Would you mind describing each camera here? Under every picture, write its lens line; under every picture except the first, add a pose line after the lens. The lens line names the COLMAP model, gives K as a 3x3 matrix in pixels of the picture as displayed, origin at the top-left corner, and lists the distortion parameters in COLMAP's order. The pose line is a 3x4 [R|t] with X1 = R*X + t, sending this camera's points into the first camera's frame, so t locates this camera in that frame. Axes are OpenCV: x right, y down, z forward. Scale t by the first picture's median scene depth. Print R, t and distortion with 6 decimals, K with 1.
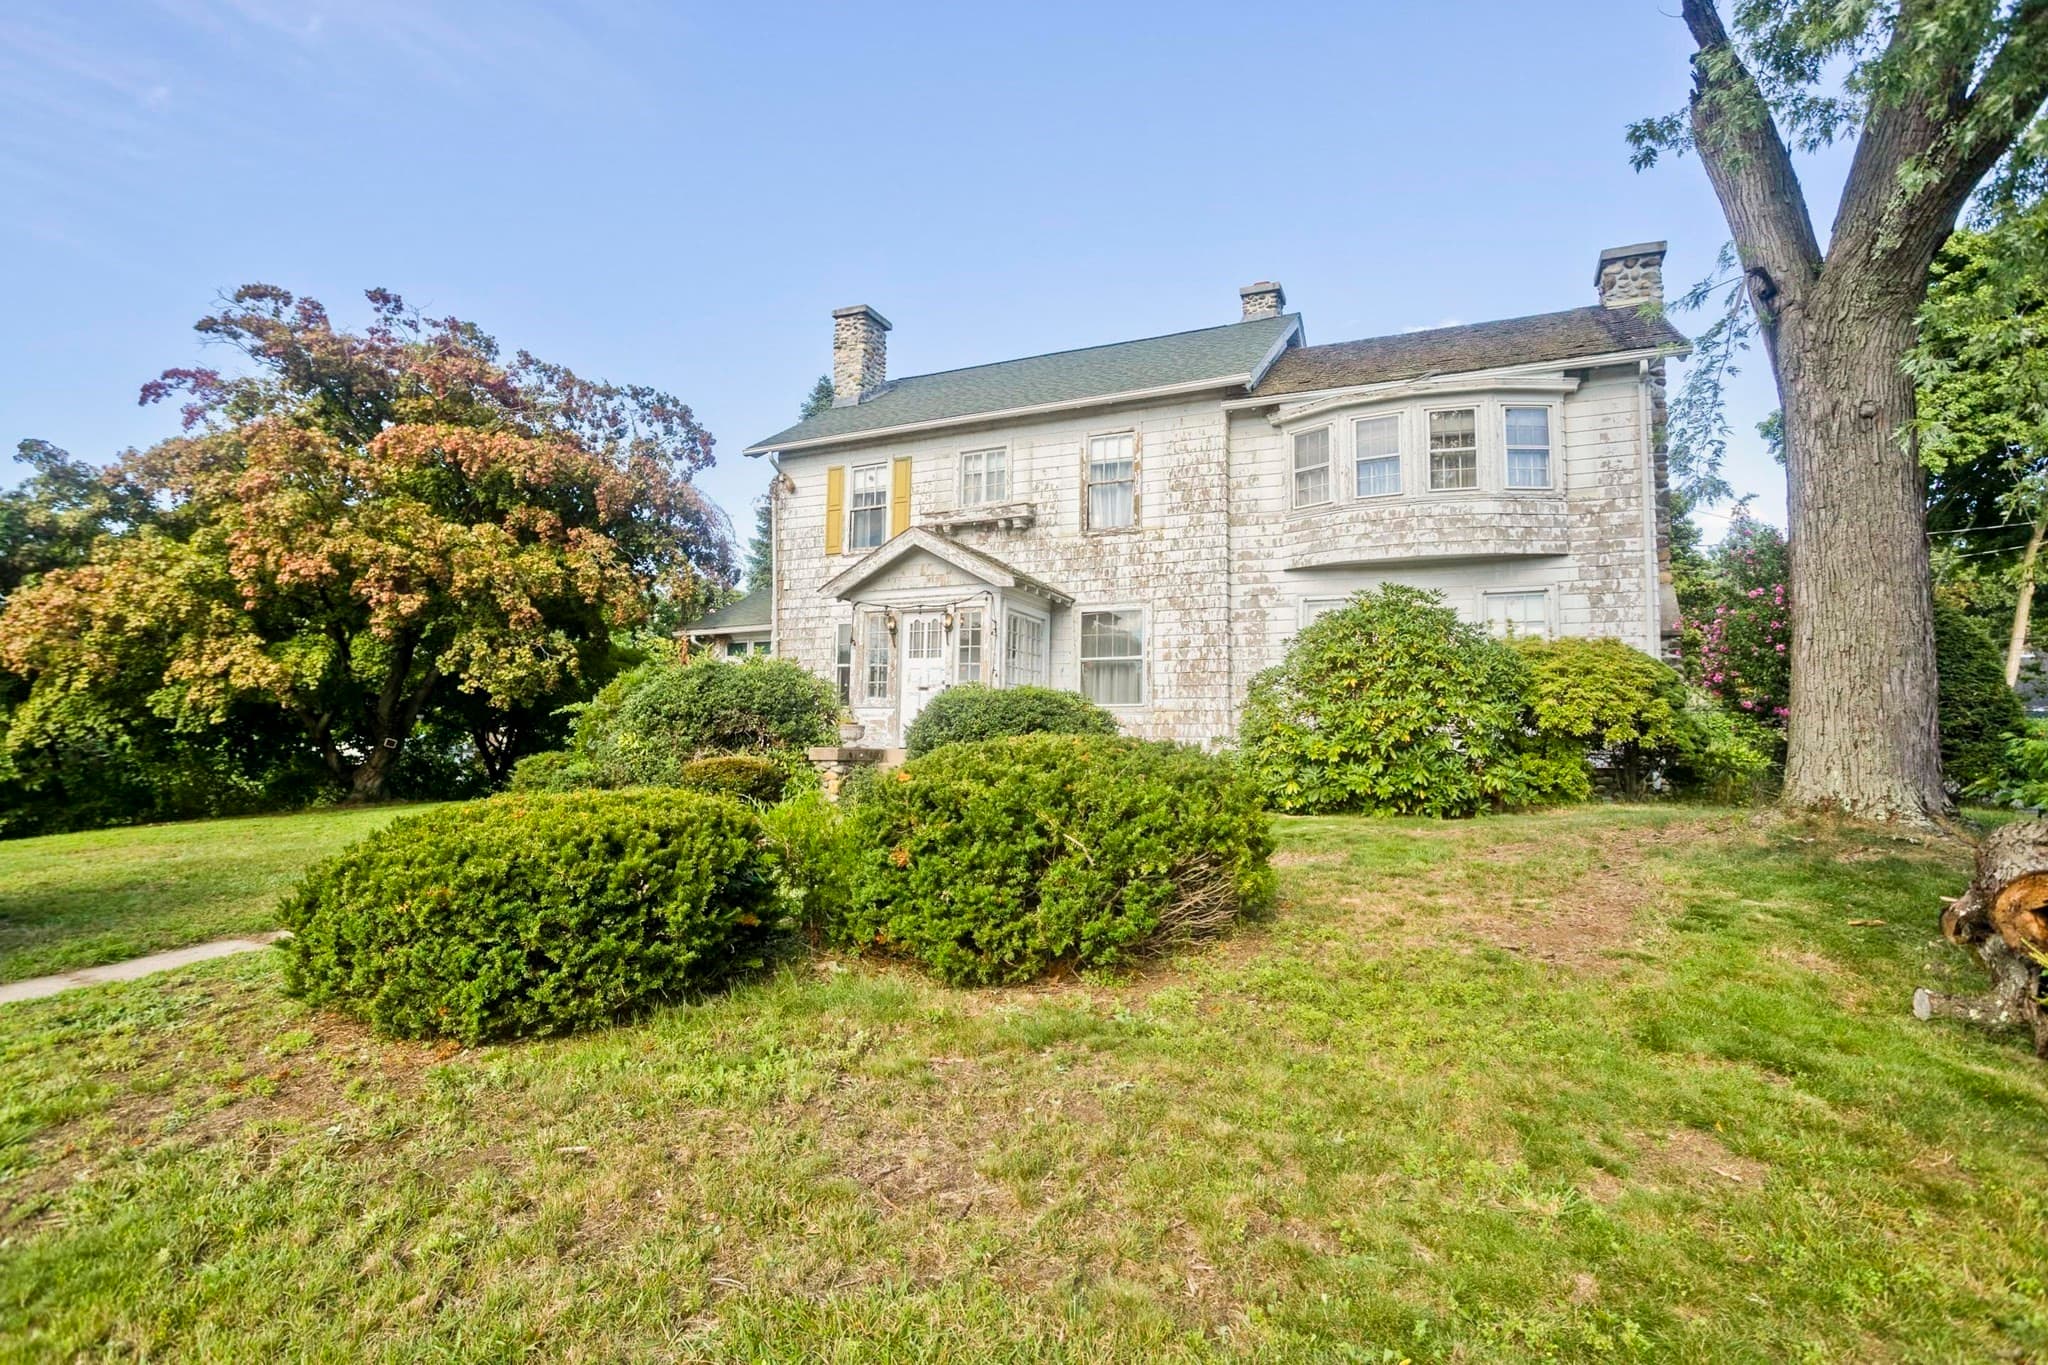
lens RADIAL K [[1013.6, 0, 1019.5], [0, 1013.6, 660.4], [0, 0, 1]] dist [-0.016064, 0.000747]
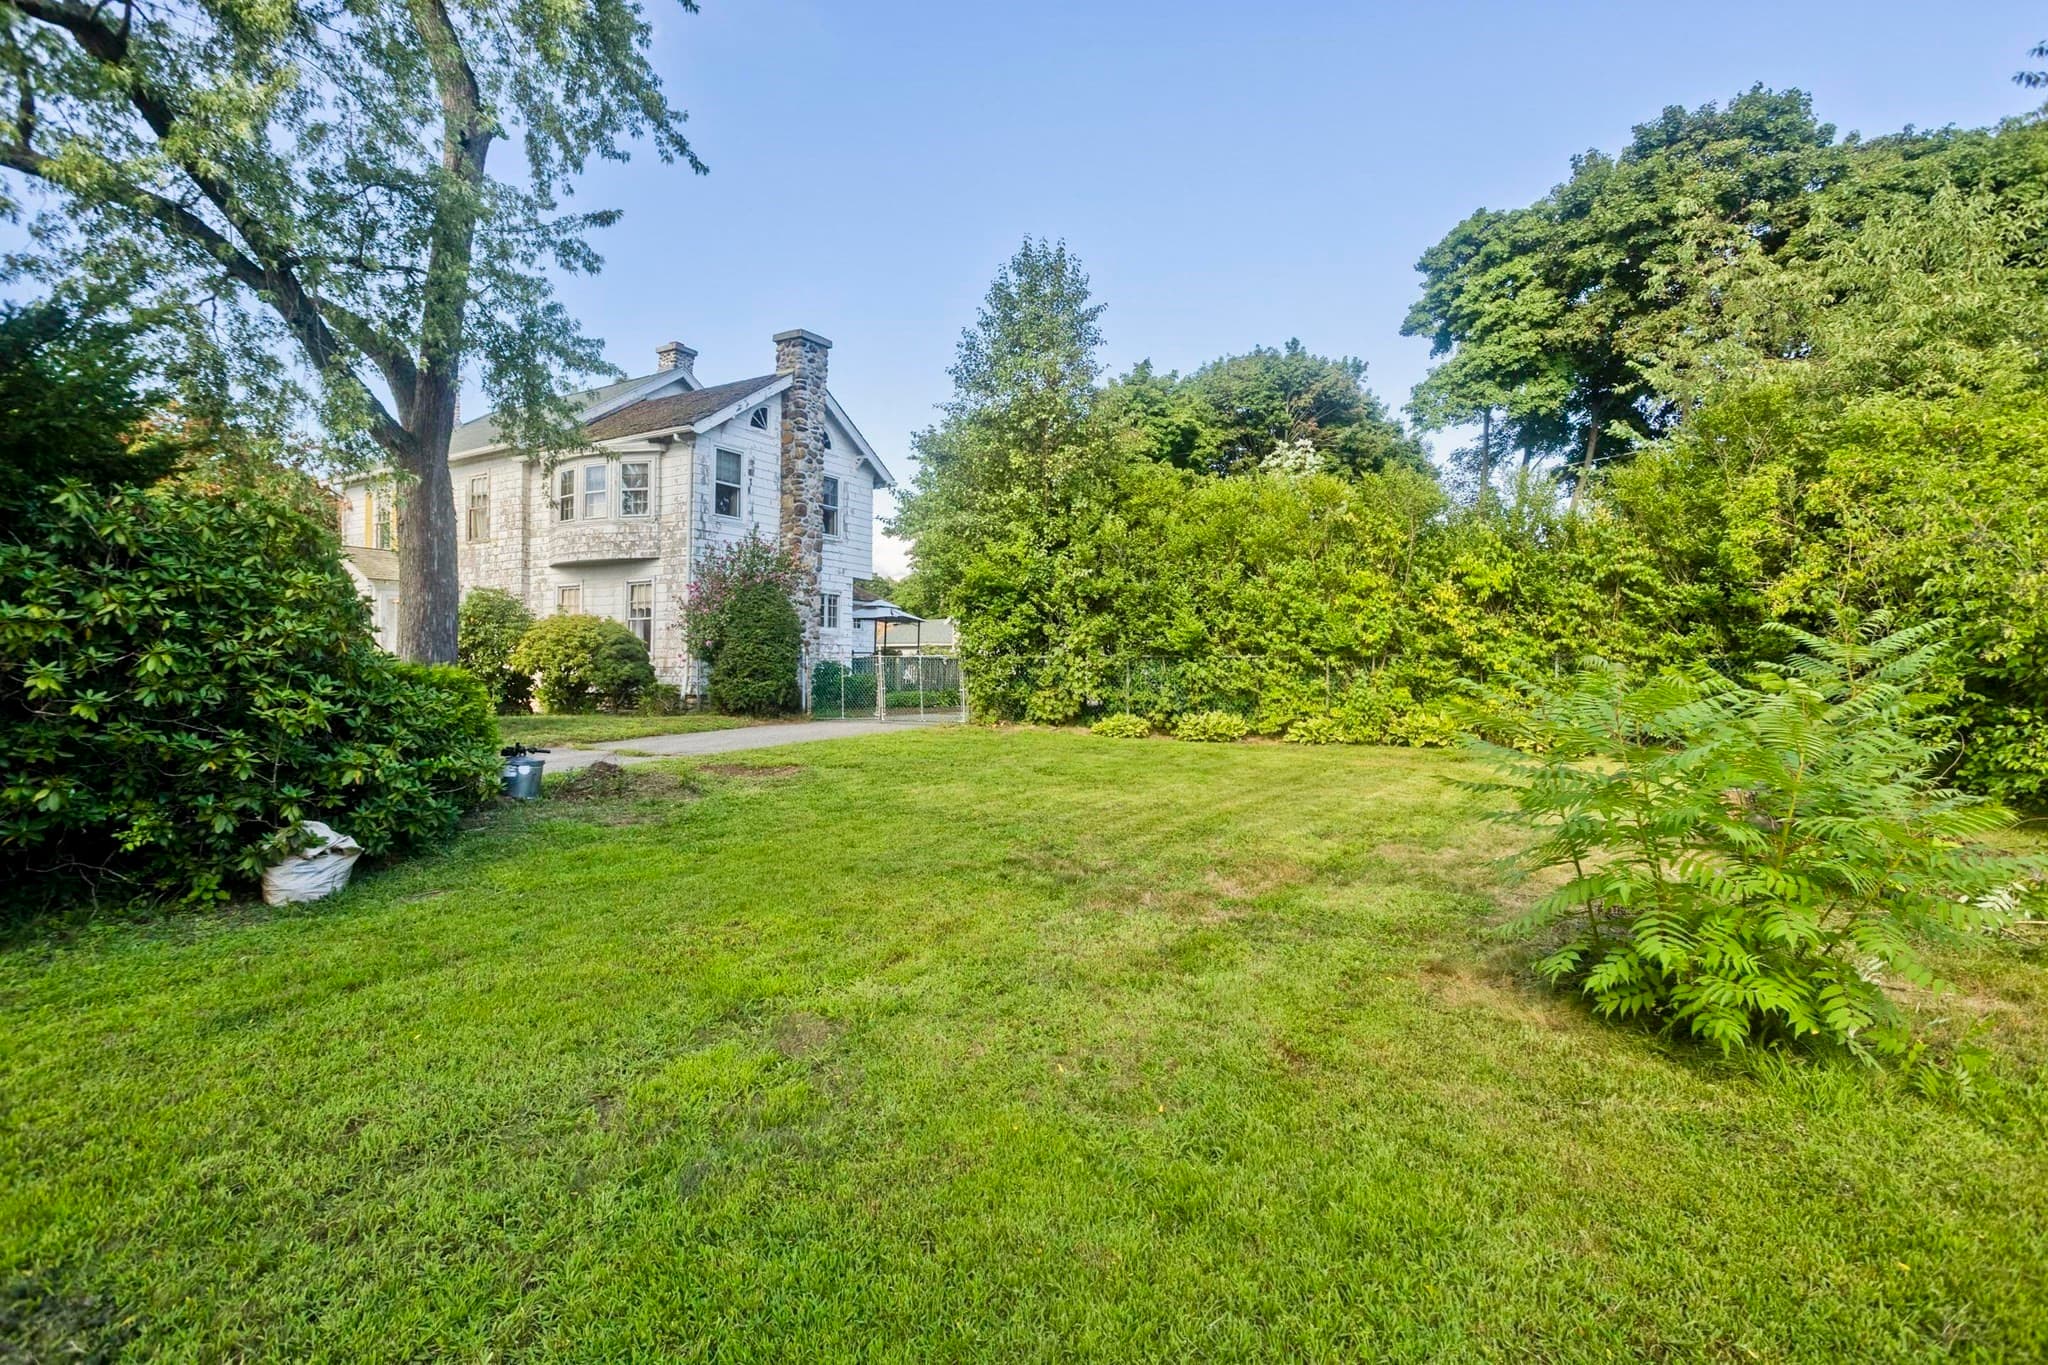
lens RADIAL K [[1009.5, 0, 1024.0], [0, 1009.5, 682.5], [0, 0, 1]] dist [-0.045162, 0.031228]
pose [[0.993915, -0.006216, -0.109970, 1.020440], [0.015739, 0.996175, 0.085947, -0.030410], [0.109016, -0.087155, 0.990212, -0.394442]]
